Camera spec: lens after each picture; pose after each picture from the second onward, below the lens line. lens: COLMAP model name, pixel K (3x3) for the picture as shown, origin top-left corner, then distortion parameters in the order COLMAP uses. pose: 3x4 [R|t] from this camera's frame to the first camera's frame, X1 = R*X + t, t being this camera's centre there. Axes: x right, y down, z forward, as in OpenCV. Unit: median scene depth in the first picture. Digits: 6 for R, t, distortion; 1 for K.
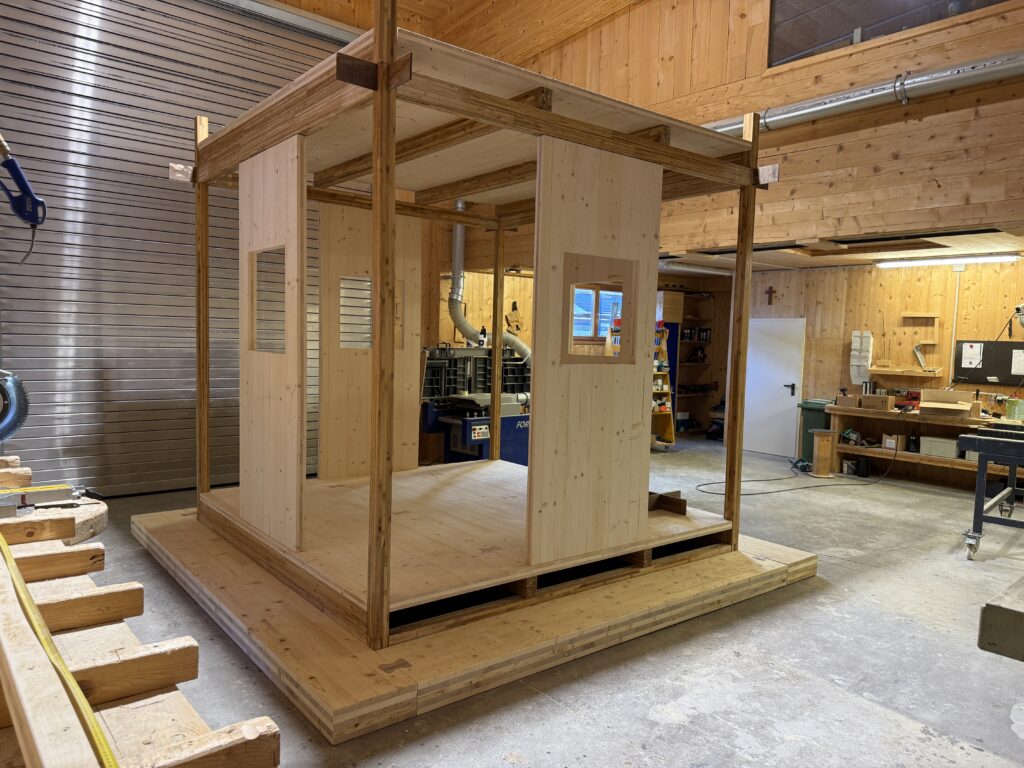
lens RADIAL K [[720.6, 0, 511.6], [0, 720.6, 385.7], [0, 0, 1]] dist [0.008127, 0.000903]
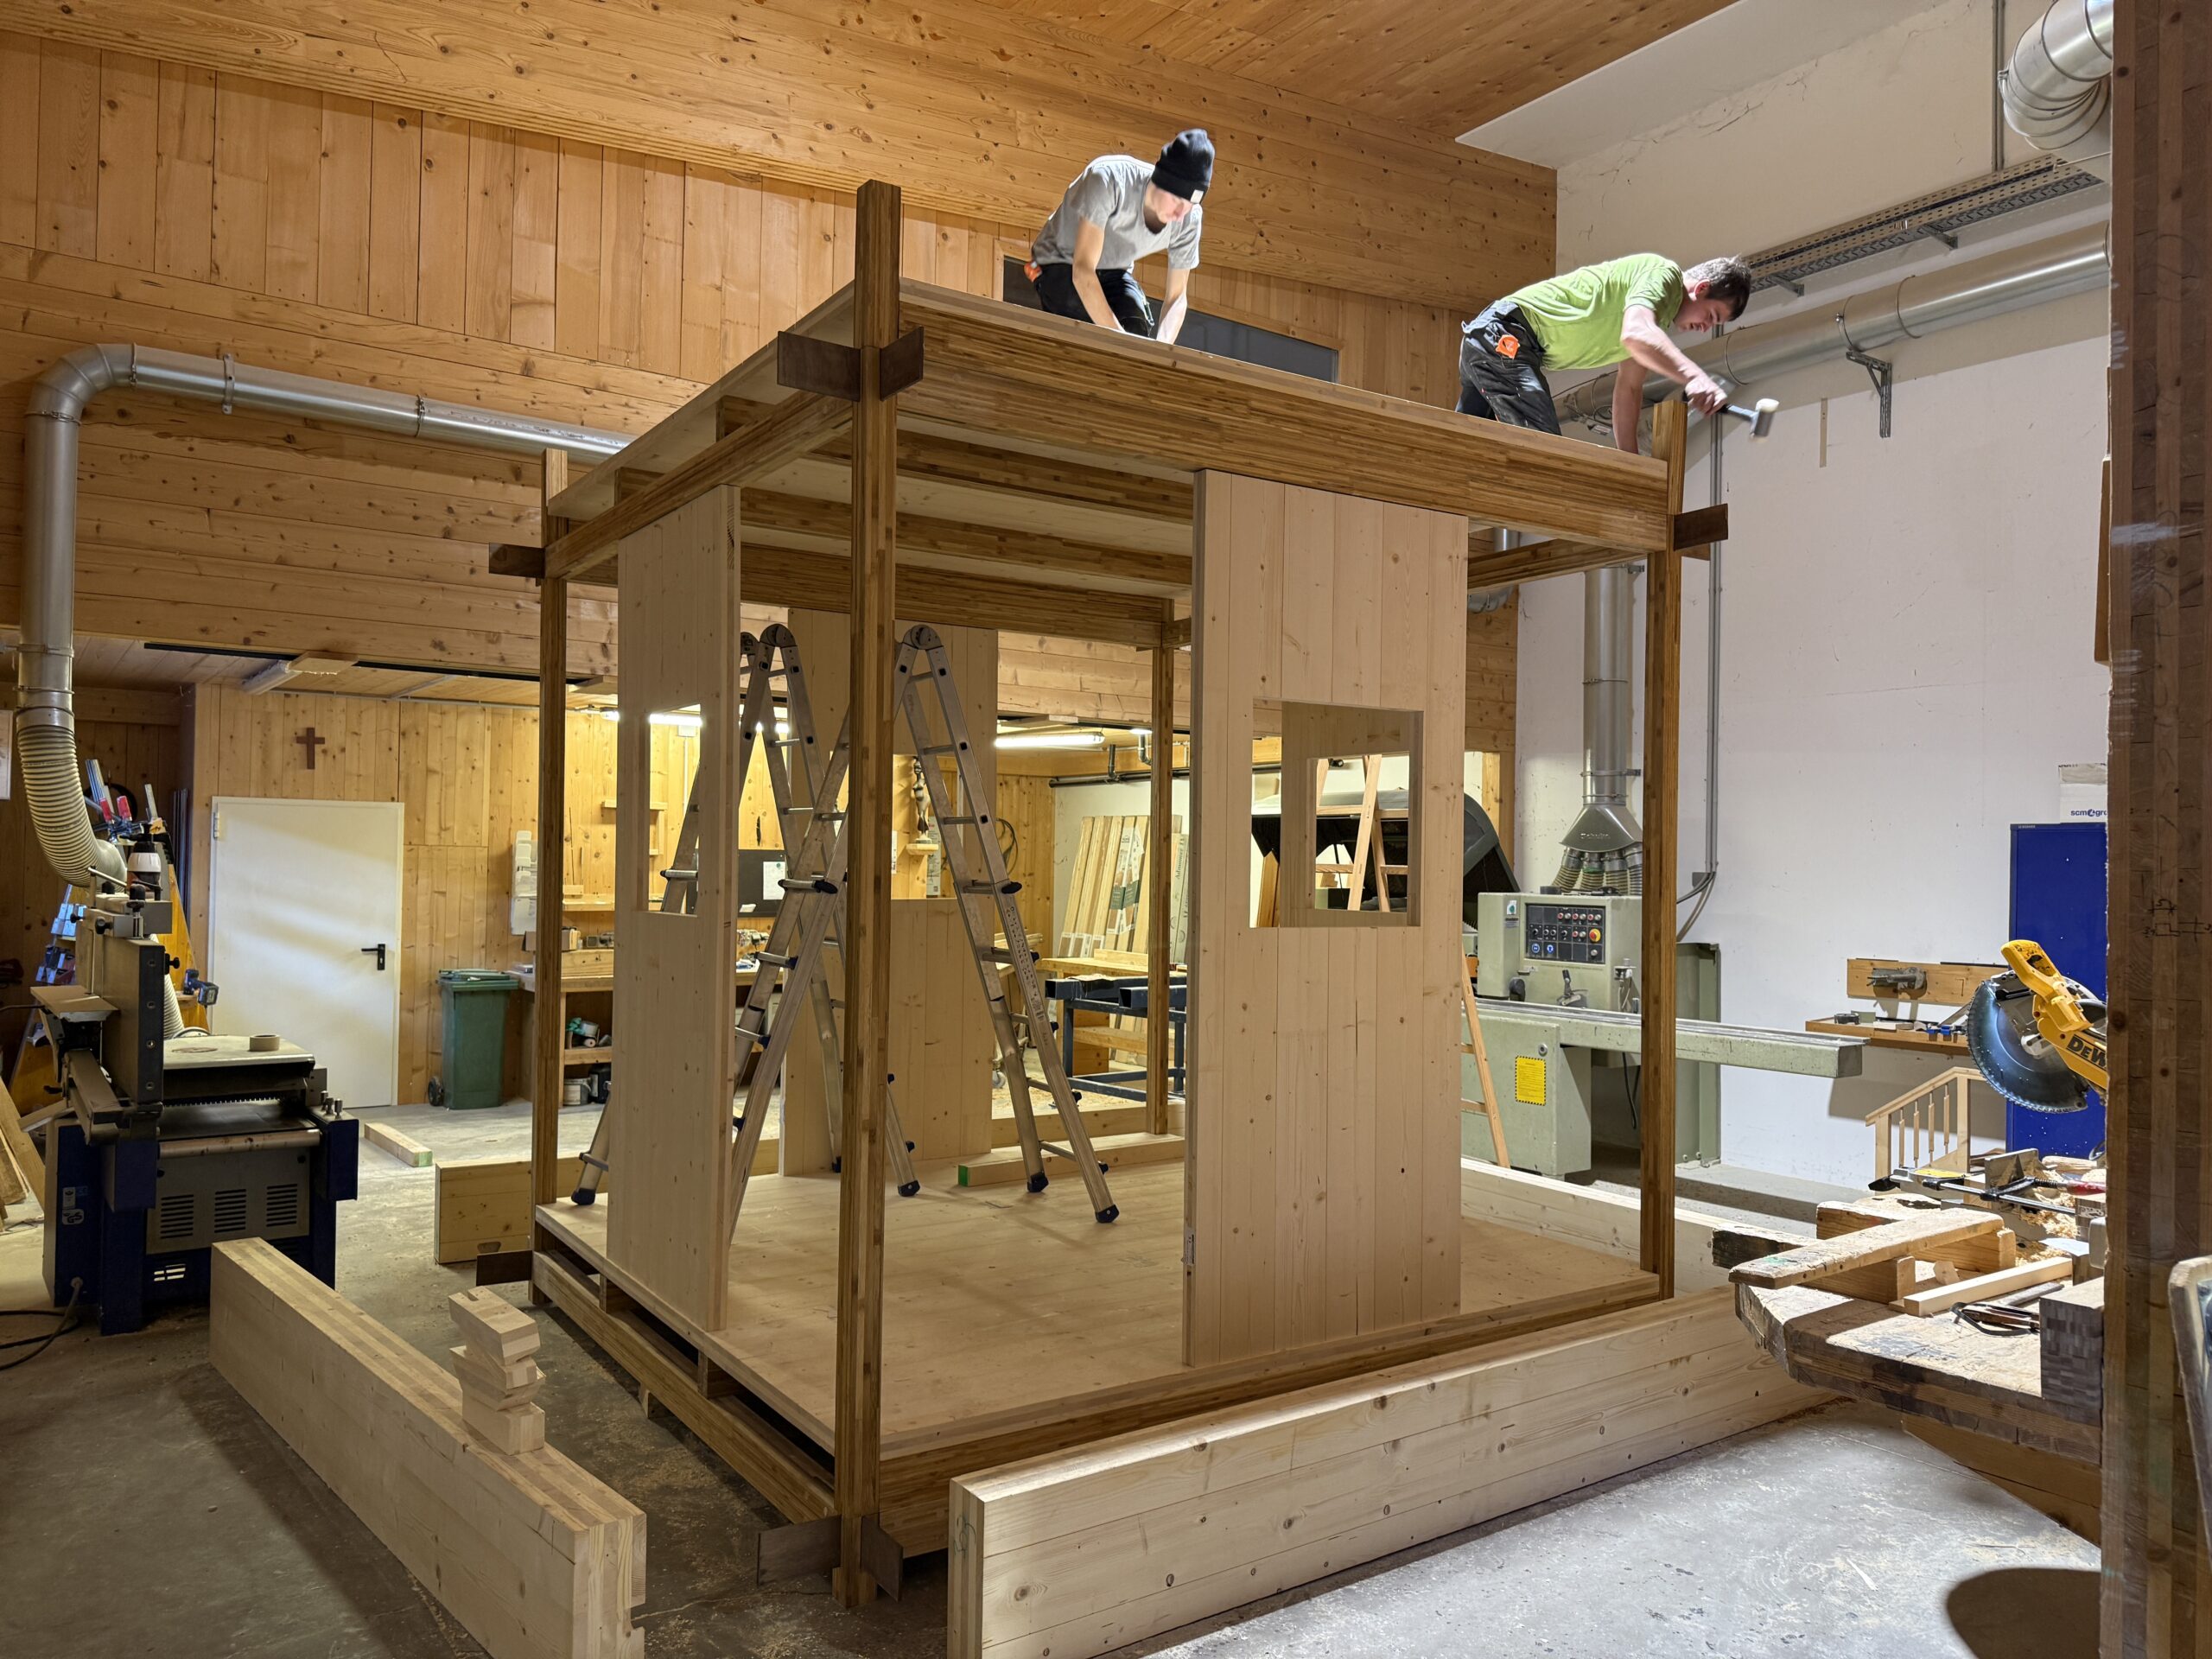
lens RADIAL K [[1556.5, 0, 1106.9], [0, 1556.5, 834.6], [0, 0, 1]] dist [0.008127, 0.000903]
pose [[0.078635, -0.003400, 0.996898, -0.575995], [0.060072, 0.998193, -0.001334, -0.044464], [-0.995092, 0.059990, 0.078698, 0.470918]]
